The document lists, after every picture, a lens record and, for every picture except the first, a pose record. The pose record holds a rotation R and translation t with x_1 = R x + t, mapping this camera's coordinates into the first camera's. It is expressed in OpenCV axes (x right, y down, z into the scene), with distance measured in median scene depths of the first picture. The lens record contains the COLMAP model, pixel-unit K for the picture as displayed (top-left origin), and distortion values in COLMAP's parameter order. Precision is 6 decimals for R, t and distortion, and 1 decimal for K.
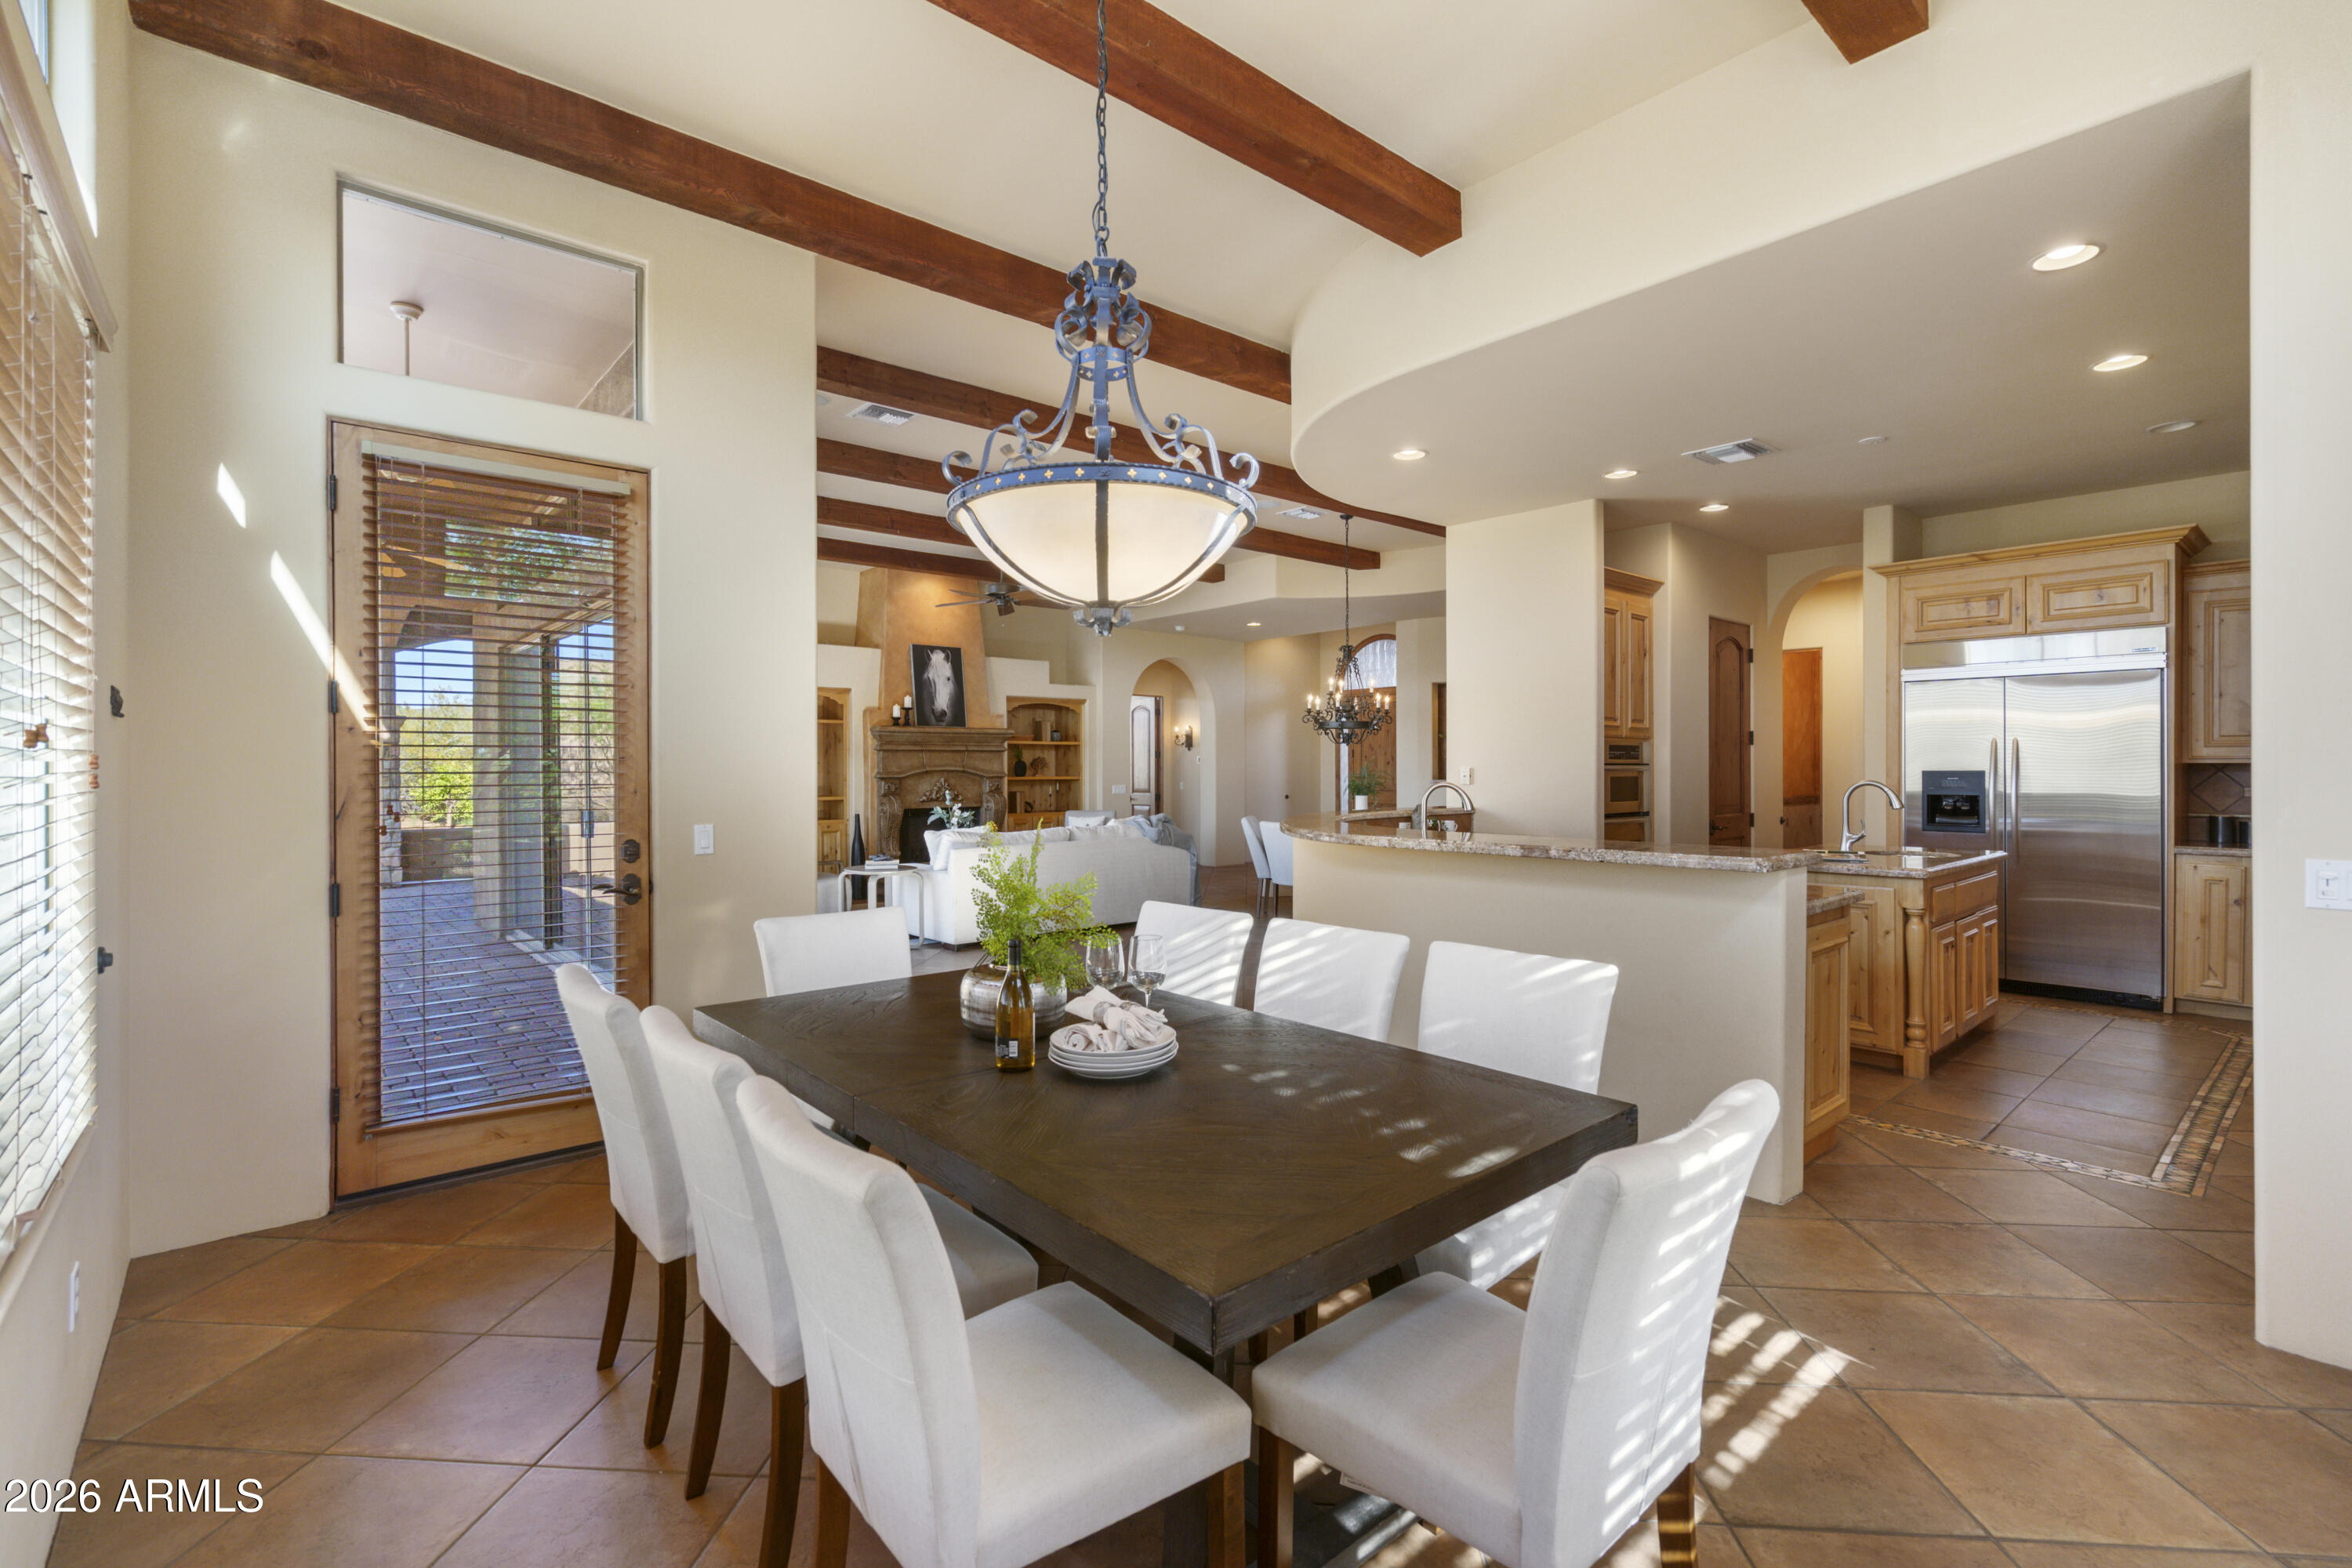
lens RADIAL K [[1058.9, 0, 1172.0], [0, 1058.9, 772.9], [0, 0, 1]] dist [-0.012448, 0.003280]
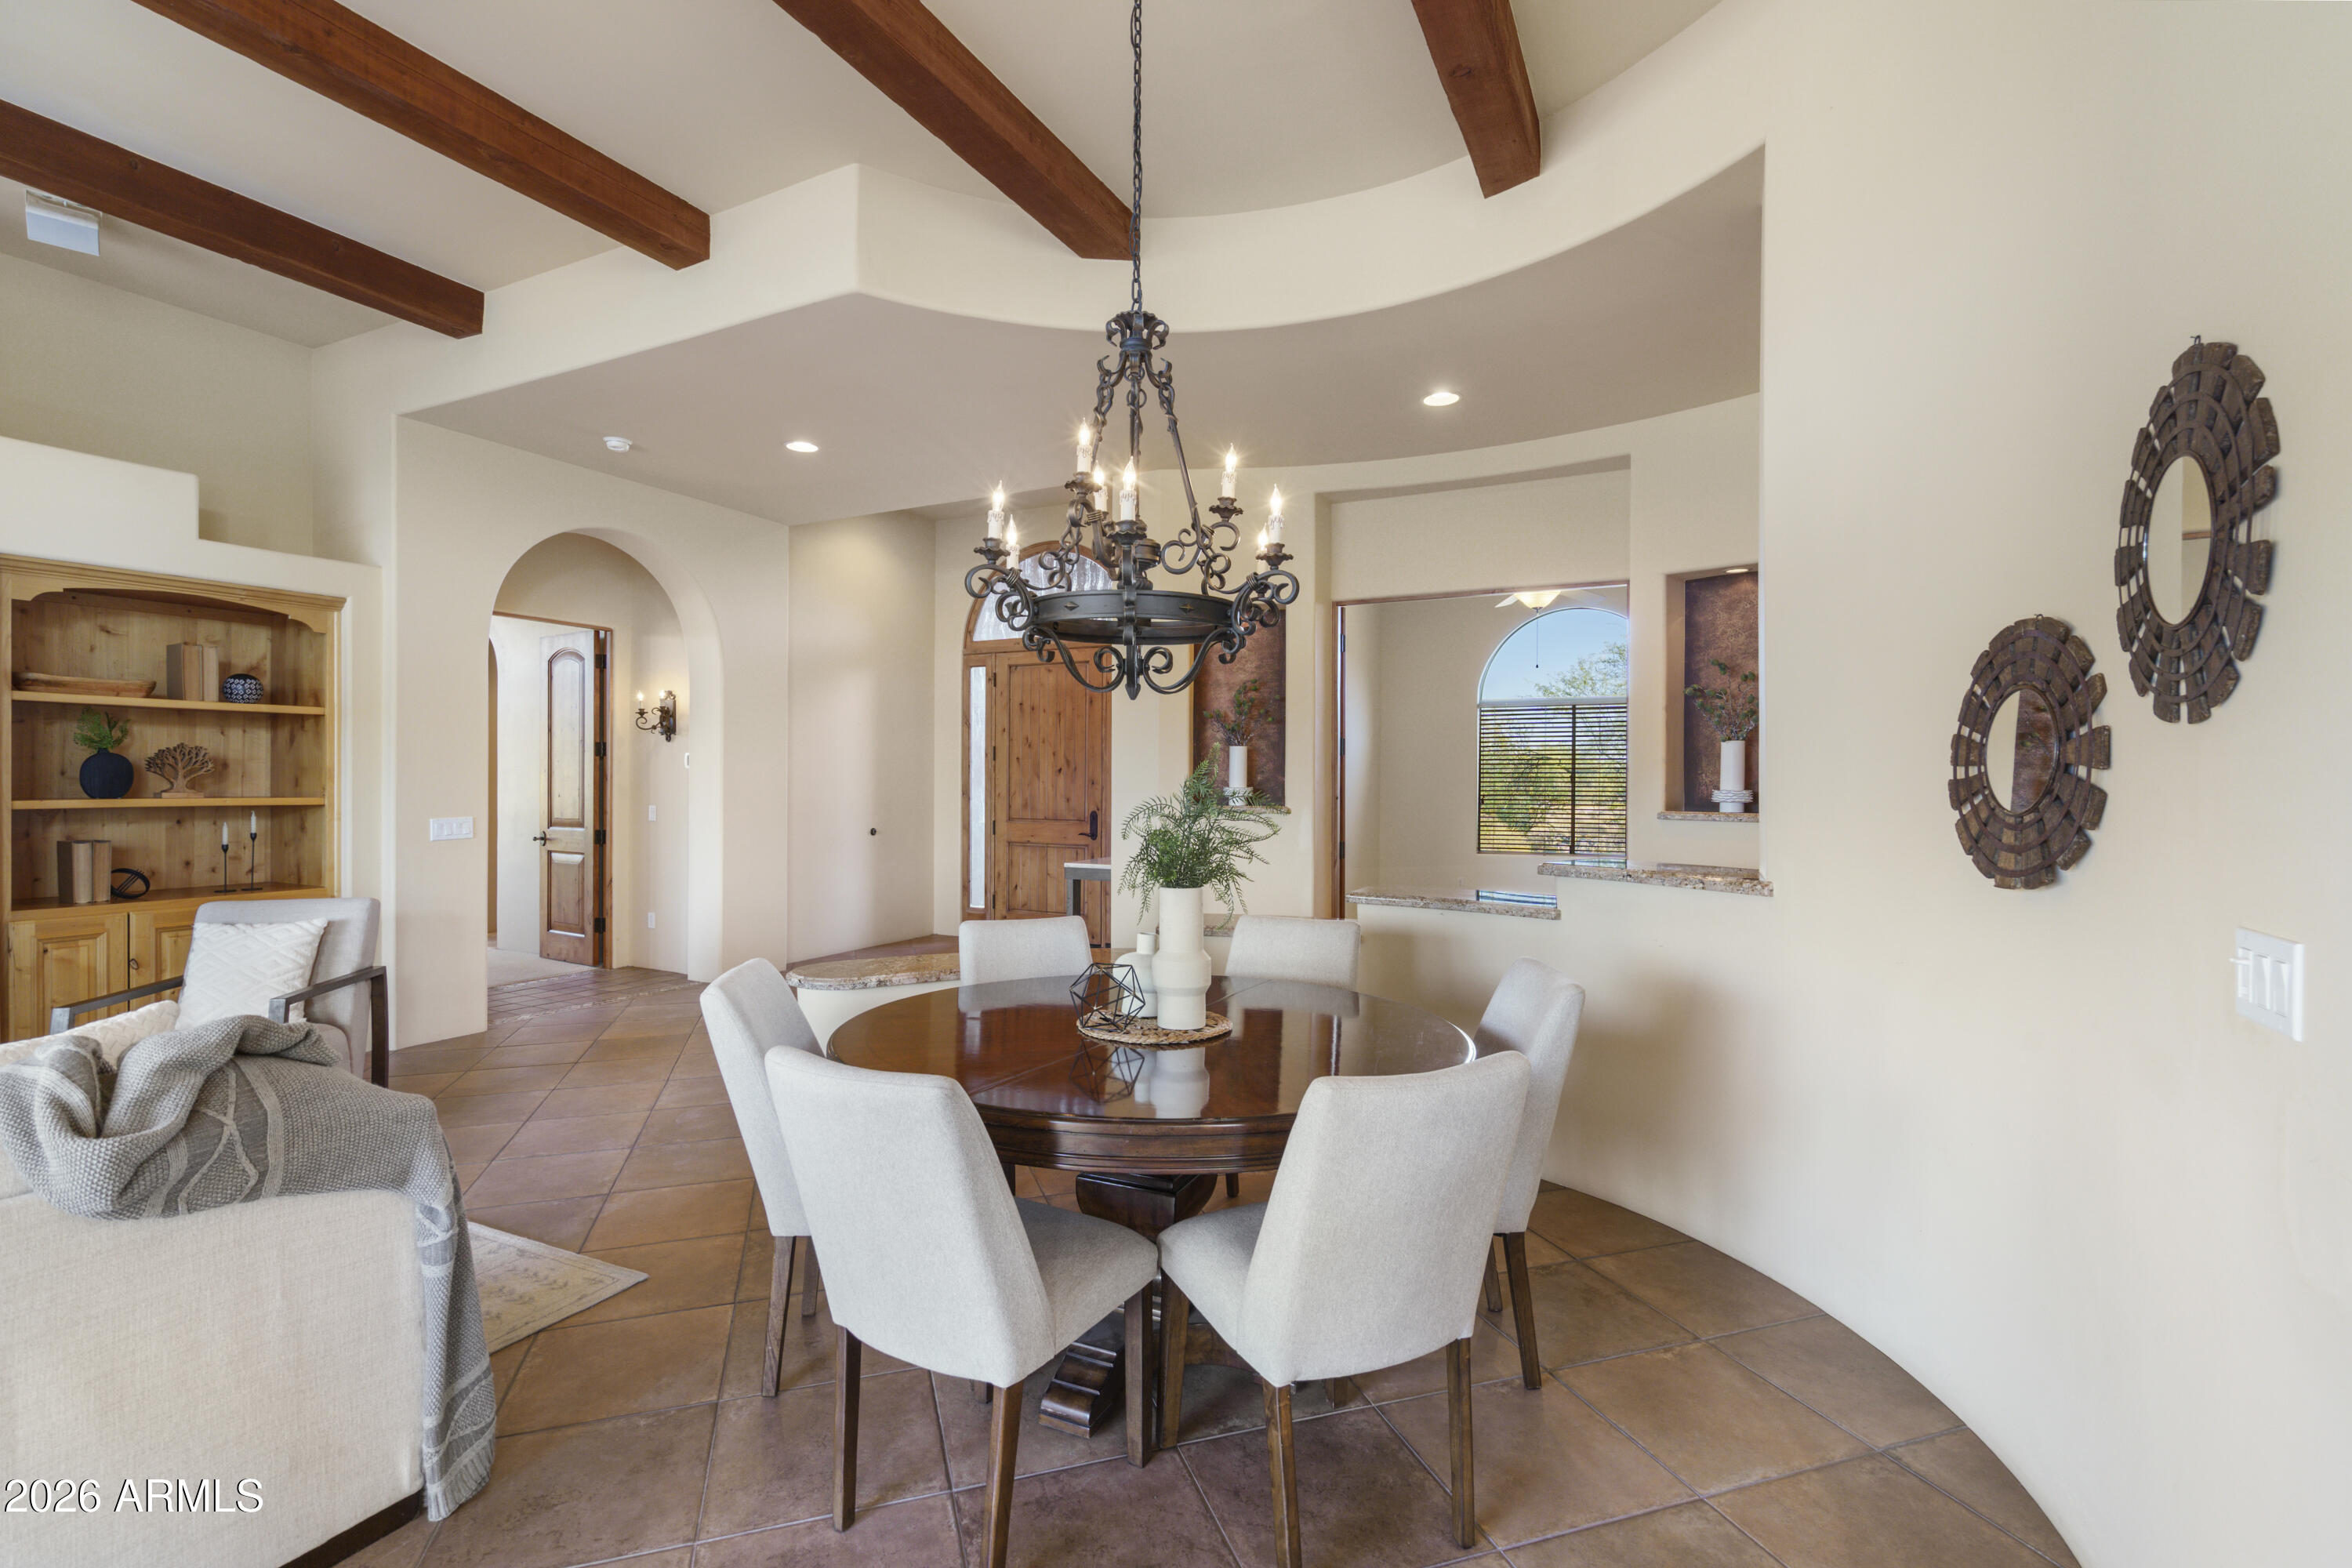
lens RADIAL K [[1058.9, 0, 1195.2], [0, 1058.9, 788.2], [0, 0, 1]] dist [-0.012448, 0.003280]
pose [[0.920105, 0.001356, 0.391670, 0.104393], [-0.003260, 0.999986, 0.004195, -0.004355], [-0.391658, -0.005136, 0.920096, 1.006522]]
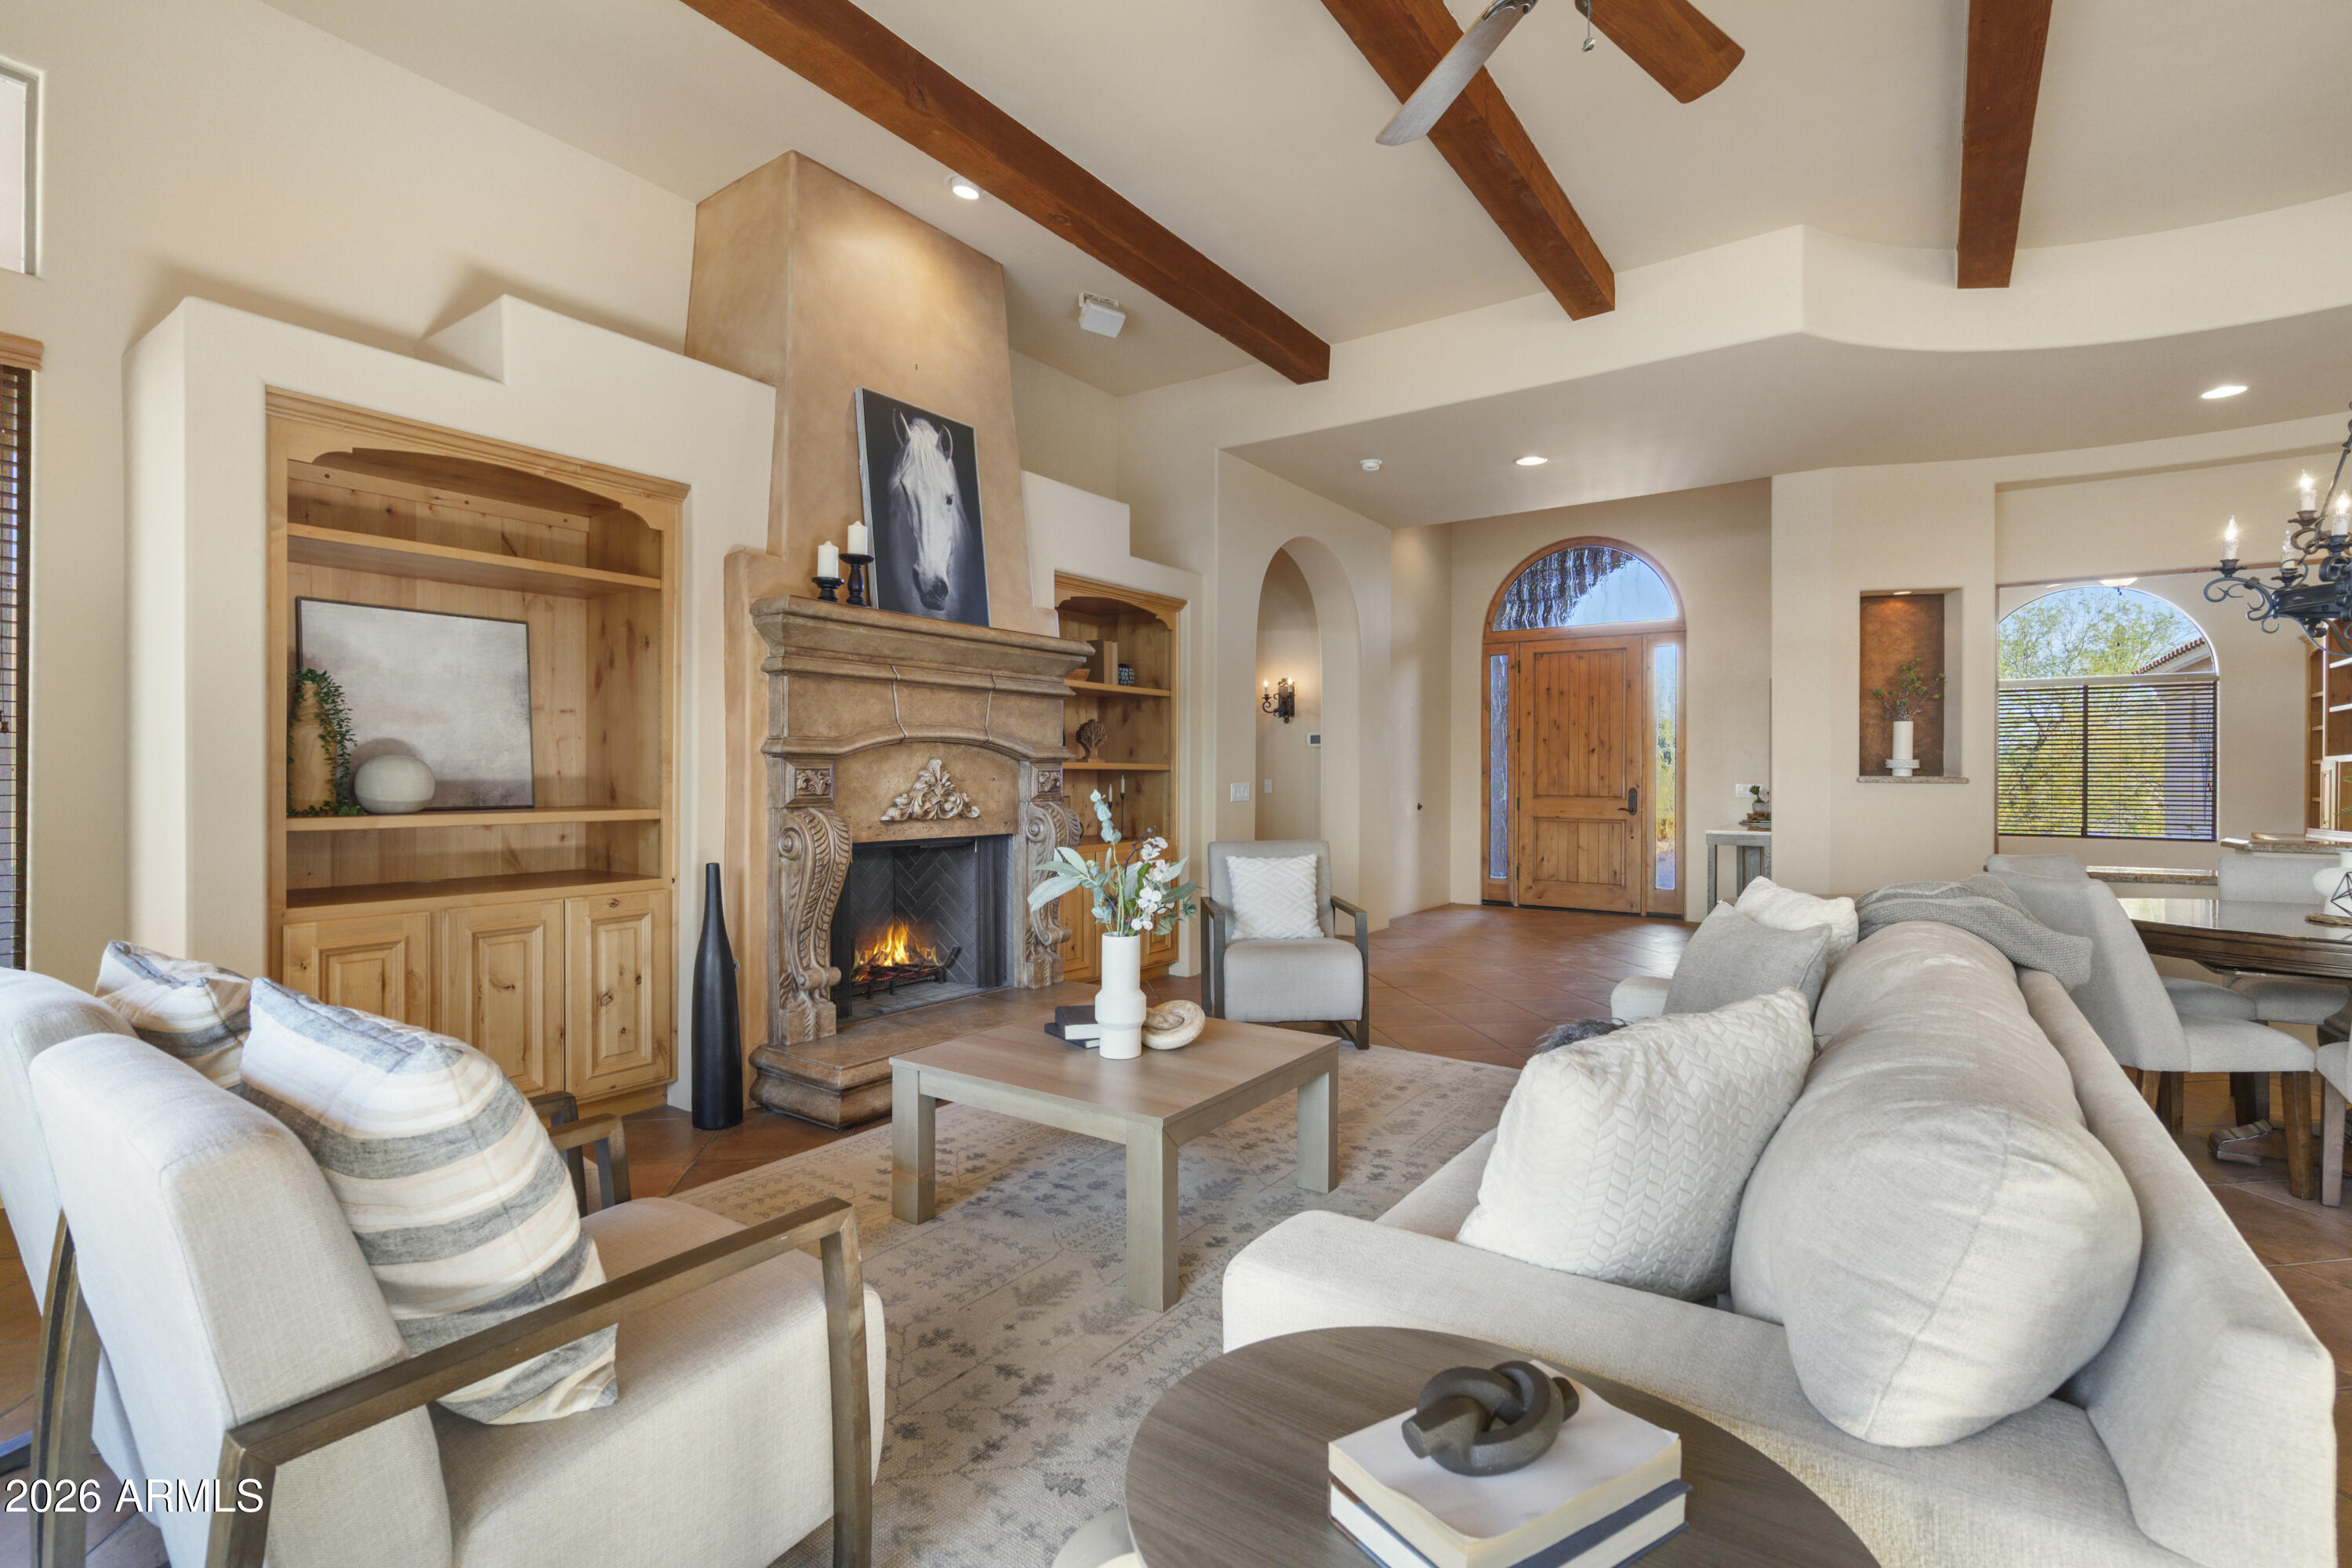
lens RADIAL K [[1058.9, 0, 1168.3], [0, 1058.9, 762.3], [0, 0, 1]] dist [-0.012448, 0.003280]
pose [[0.970043, 0.009628, 0.242744, -0.387951], [-0.005728, 0.999843, -0.016767, 0.020427], [-0.242867, 0.014874, 0.969946, 1.051621]]
